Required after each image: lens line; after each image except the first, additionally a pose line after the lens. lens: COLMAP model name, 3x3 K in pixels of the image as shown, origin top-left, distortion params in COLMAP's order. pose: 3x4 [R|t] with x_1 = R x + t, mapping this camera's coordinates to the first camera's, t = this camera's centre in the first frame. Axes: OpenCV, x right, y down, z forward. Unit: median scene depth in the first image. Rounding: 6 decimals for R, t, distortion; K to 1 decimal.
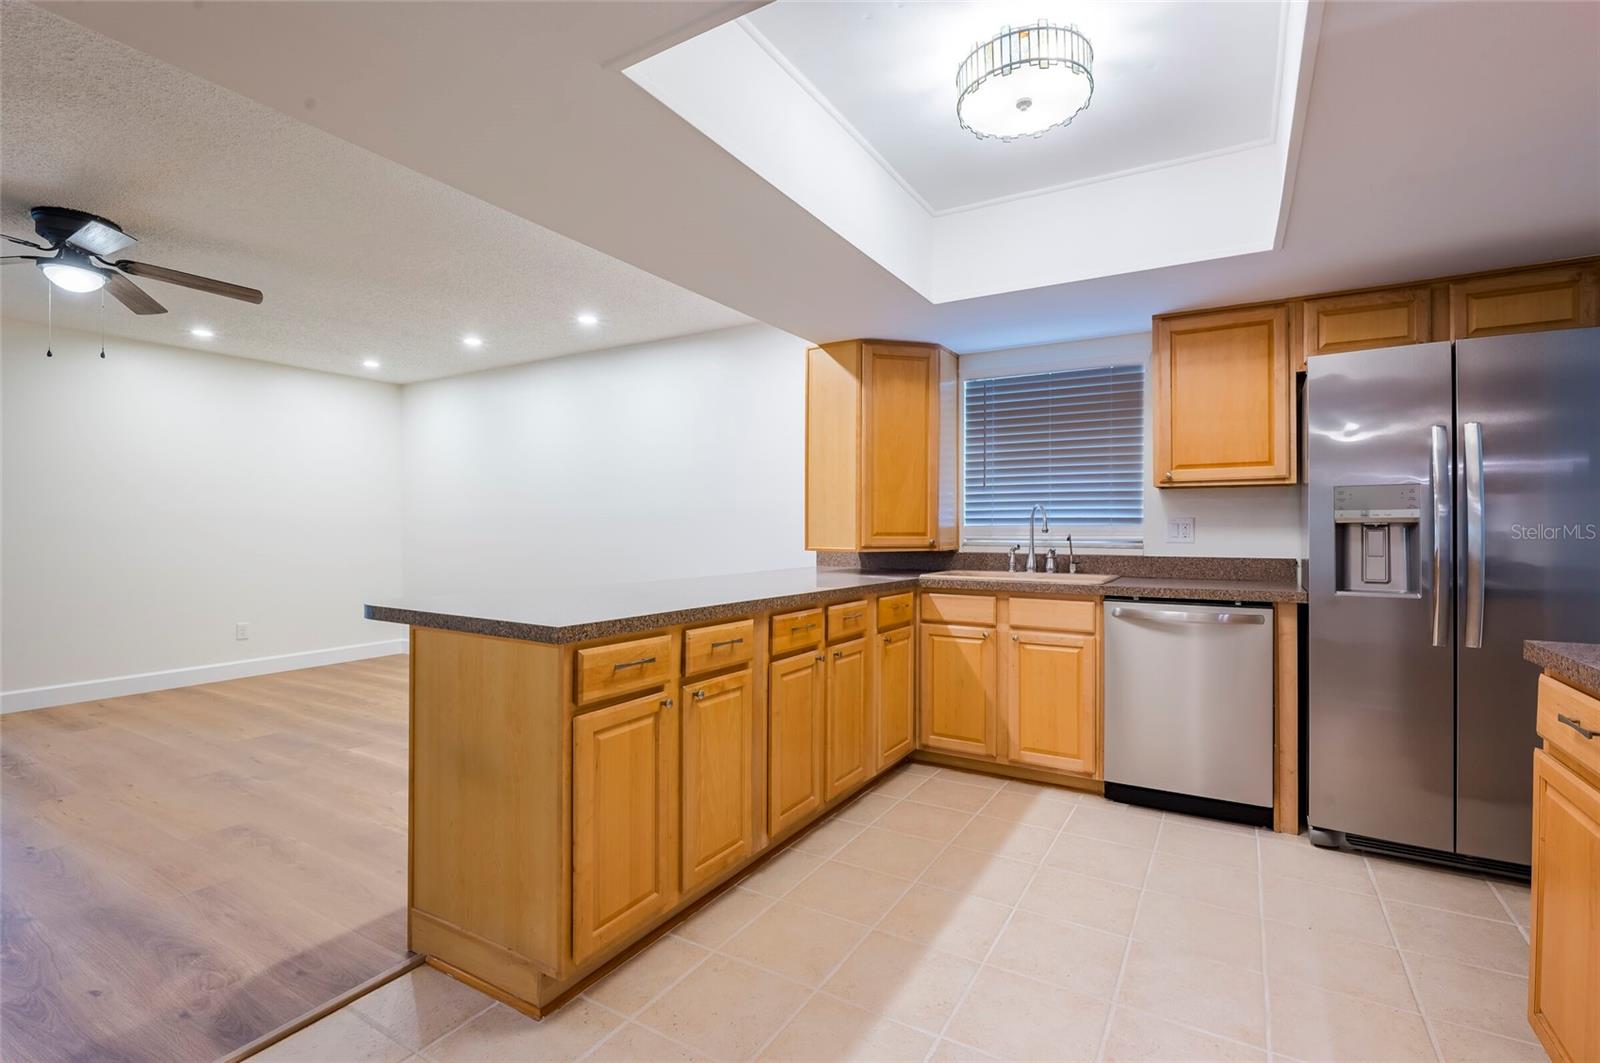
lens RADIAL K [[725.1, 0, 794.9], [0, 725.1, 522.6], [0, 0, 1]] dist [-0.003809, 0.000266]
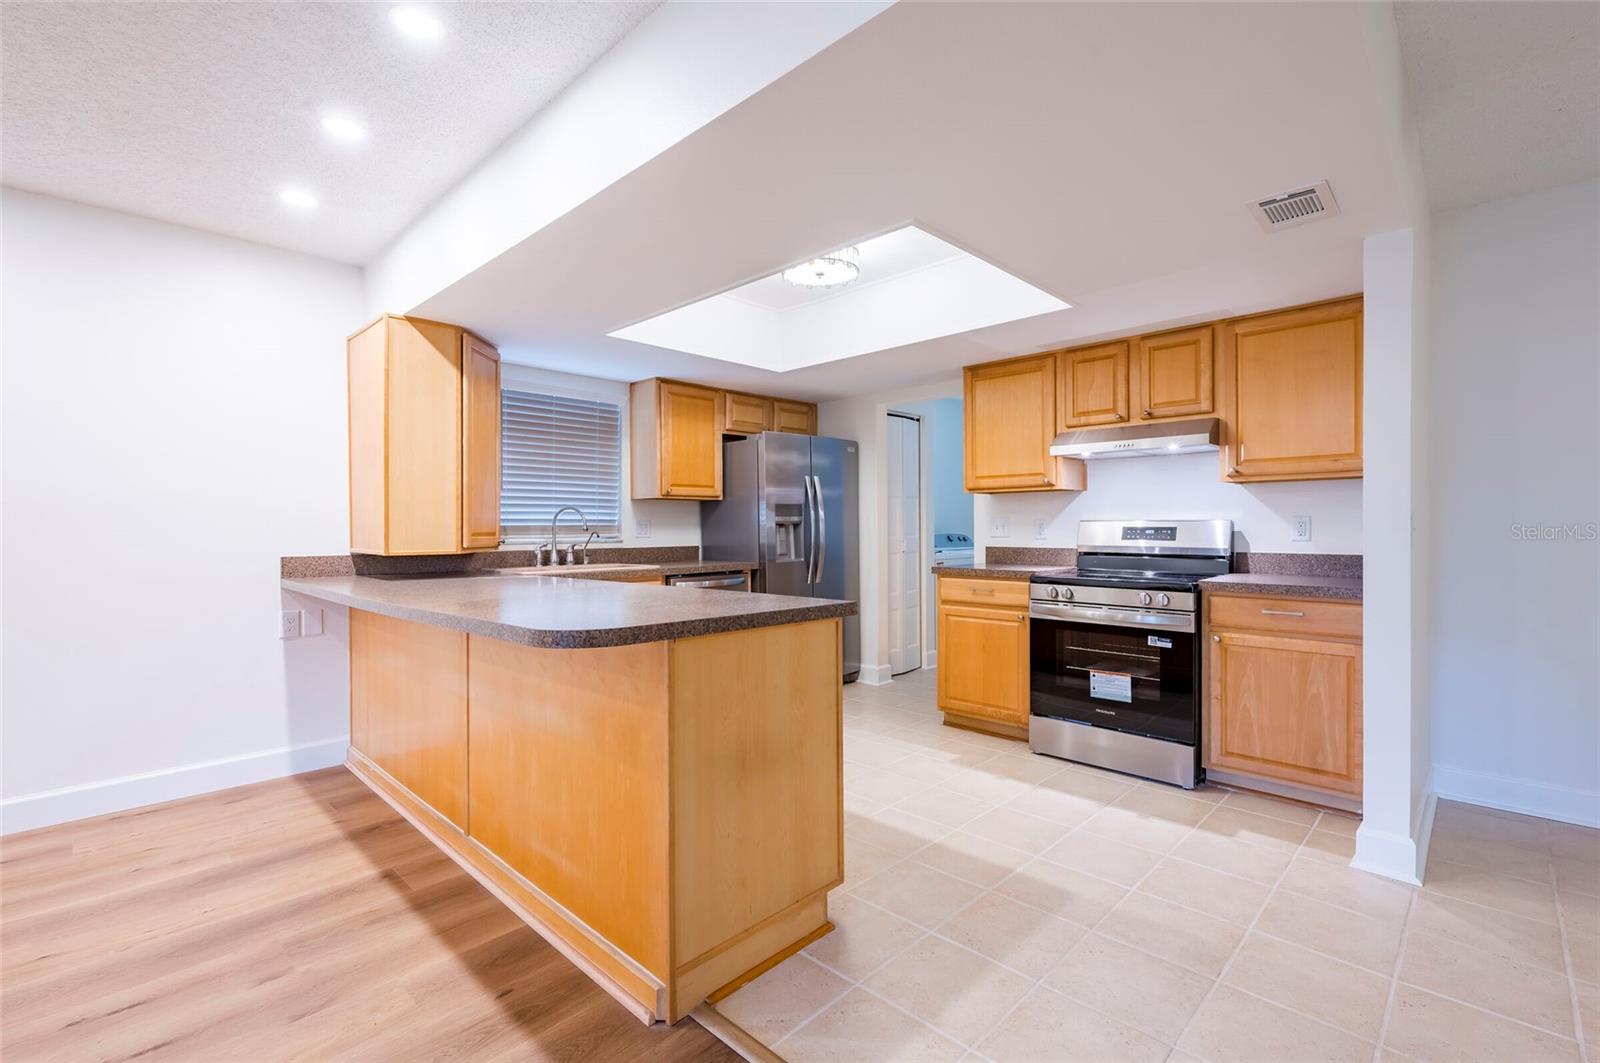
lens RADIAL K [[725.1, 0, 806.4], [0, 725.1, 522.7], [0, 0, 1]] dist [-0.003809, 0.000266]
pose [[0.217082, 0.003383, 0.976147, -0.857315], [0.001149, 0.999992, -0.003721, 0.005287], [-0.976153, 0.001929, 0.217077, 0.427648]]
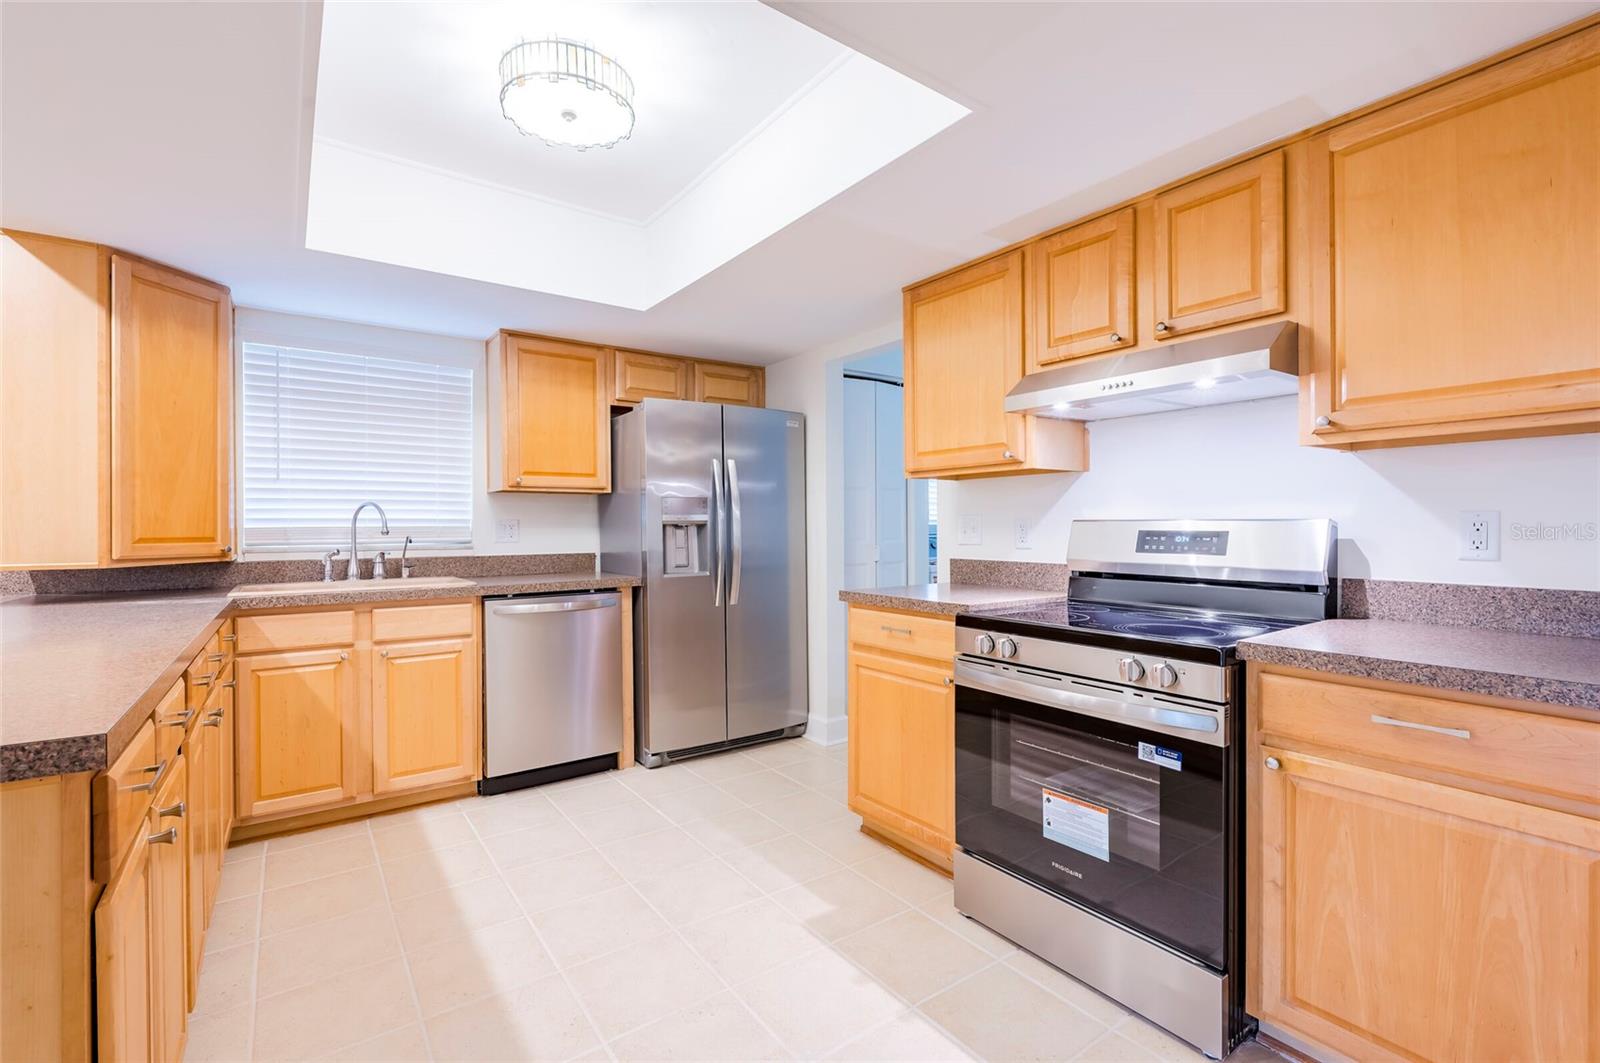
lens RADIAL K [[725.1, 0, 802.8], [0, 725.1, 523.3], [0, 0, 1]] dist [-0.003809, 0.000266]
pose [[0.385360, 0.001261, 0.922765, -0.326657], [0.000970, 0.999998, -0.001772, 0.001990], [-0.922766, 0.001578, 0.385358, 0.195010]]
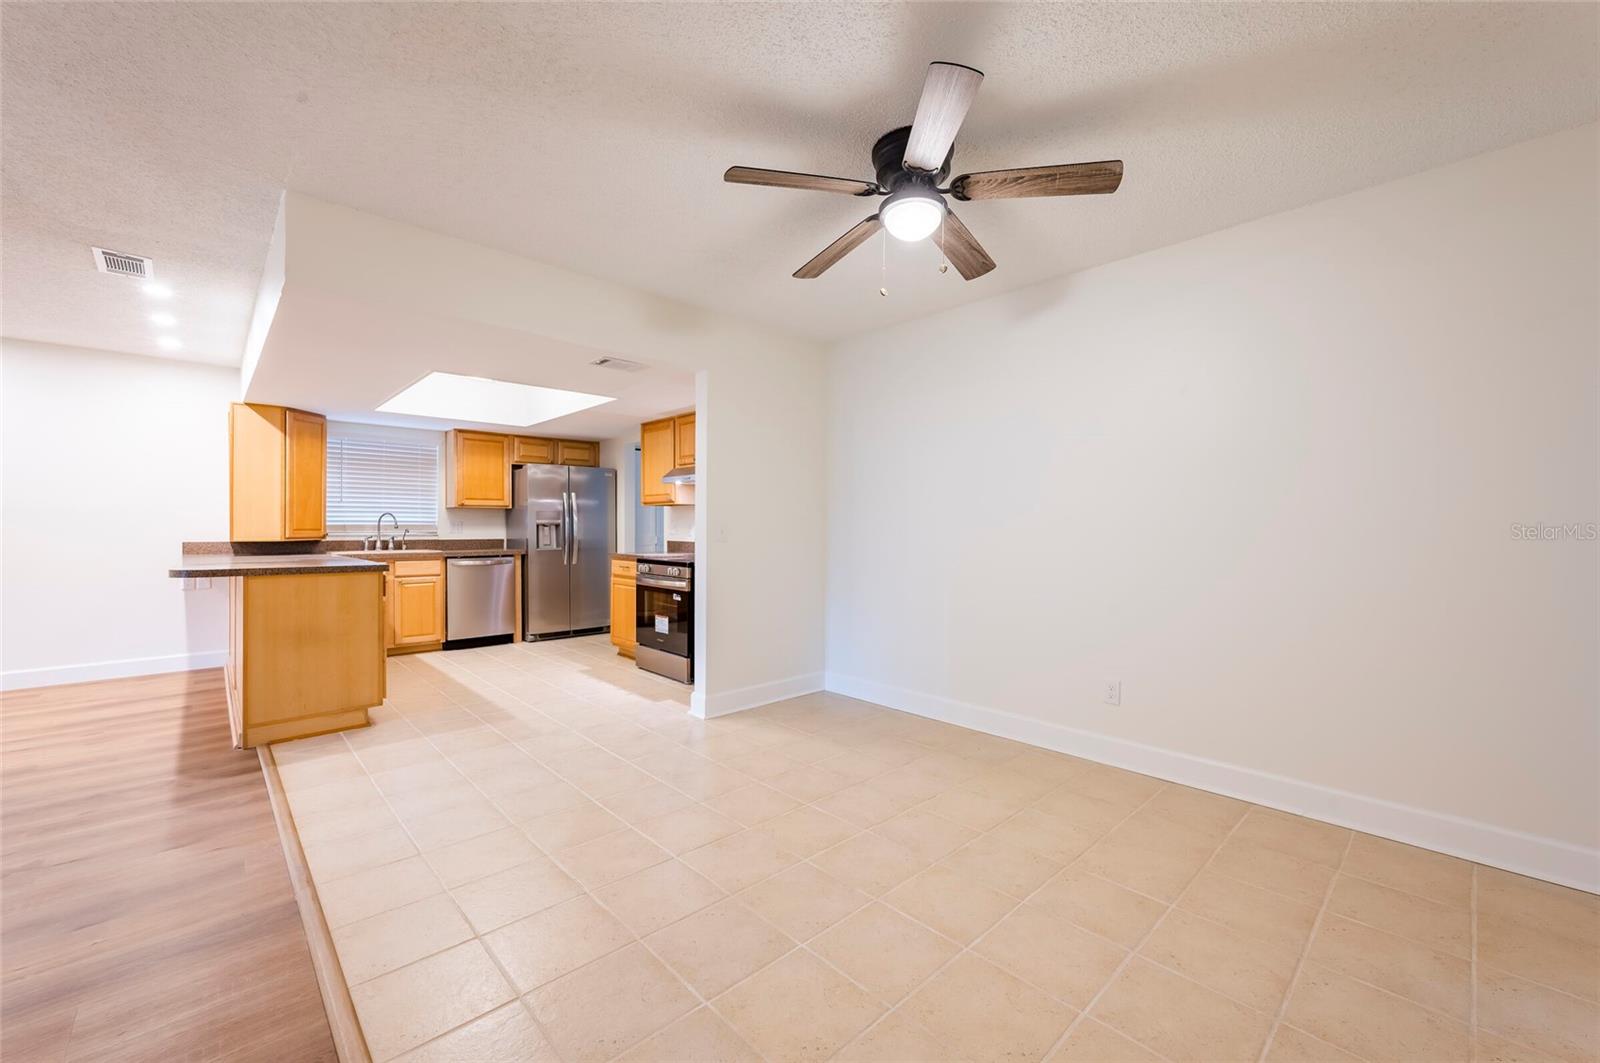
lens RADIAL K [[639.5, 0, 814.8], [0, 639.5, 528.3], [0, 0, 1]] dist [-0.009769, 0.000346]
pose [[0.245891, -0.002900, 0.969293, -1.140761], [-0.006596, 0.999967, 0.004665, -0.001693], [-0.969275, -0.007541, 0.245864, -0.540092]]
